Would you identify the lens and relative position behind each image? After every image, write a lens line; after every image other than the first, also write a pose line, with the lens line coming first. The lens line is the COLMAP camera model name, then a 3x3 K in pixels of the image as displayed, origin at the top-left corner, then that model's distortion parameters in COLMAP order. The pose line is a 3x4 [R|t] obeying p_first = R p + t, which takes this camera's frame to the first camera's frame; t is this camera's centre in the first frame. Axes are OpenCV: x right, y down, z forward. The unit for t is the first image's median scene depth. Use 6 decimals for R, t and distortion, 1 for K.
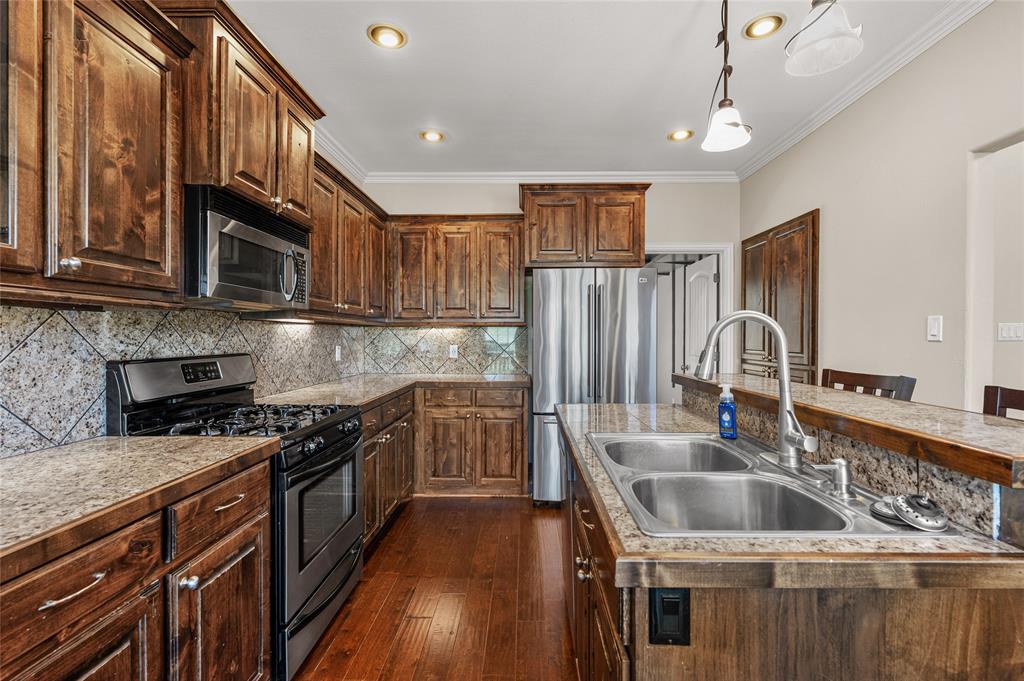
lens RADIAL K [[449.8, 0, 512.0], [0, 449.8, 340.5], [0, 0, 1]] dist [0.001619, 0.000104]
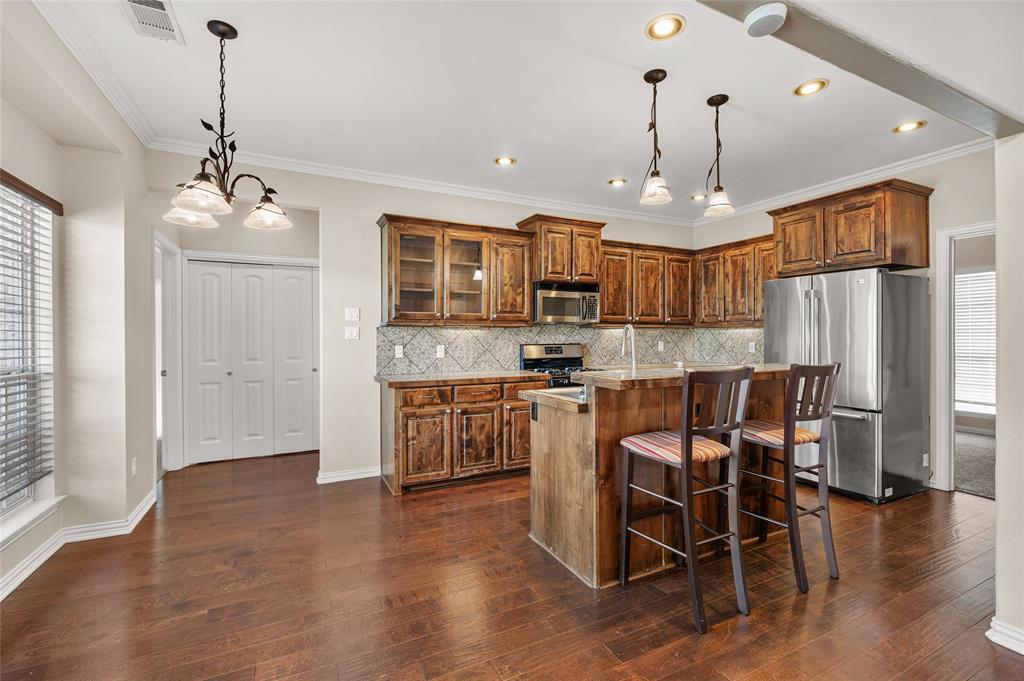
lens RADIAL K [[449.8, 0, 512.0], [0, 449.8, 340.5], [0, 0, 1]] dist [0.001619, 0.000104]
pose [[0.457603, 0.007607, -0.889124, 0.809551], [-0.004053, 0.999971, 0.006470, 0.000593], [0.889147, 0.000643, 0.457620, -0.190509]]
